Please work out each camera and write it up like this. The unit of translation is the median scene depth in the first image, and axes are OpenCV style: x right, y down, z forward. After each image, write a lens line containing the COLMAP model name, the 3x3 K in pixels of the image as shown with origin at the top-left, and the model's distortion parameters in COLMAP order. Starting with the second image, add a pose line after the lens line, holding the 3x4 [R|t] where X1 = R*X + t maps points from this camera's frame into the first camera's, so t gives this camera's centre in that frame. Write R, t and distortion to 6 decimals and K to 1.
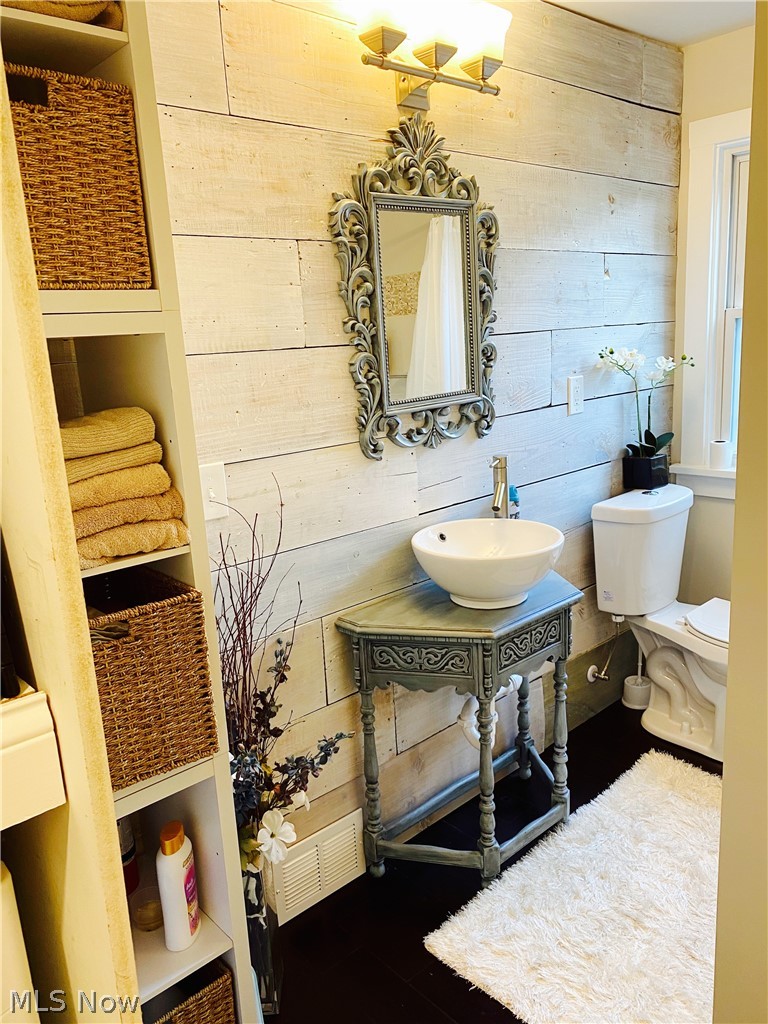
lens RADIAL K [[782.6, 0, 384.1], [0, 782.6, 502.8], [0, 0, 1]] dist [-0.004313, 0.008579]
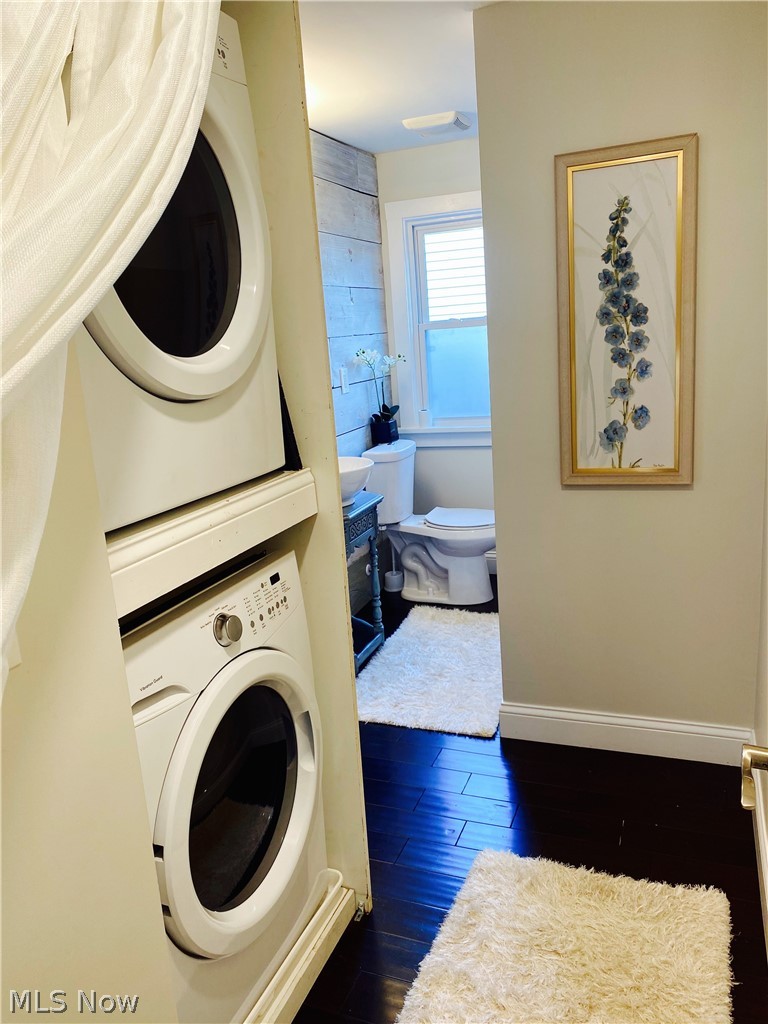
lens RADIAL K [[782.6, 0, 381.9], [0, 782.6, 516.0], [0, 0, 1]] dist [-0.004313, 0.008579]
pose [[0.895605, -0.113226, 0.430200, -0.344757], [0.118425, 0.992853, 0.014773, 0.100274], [-0.428798, 0.037716, 0.902613, -0.360508]]
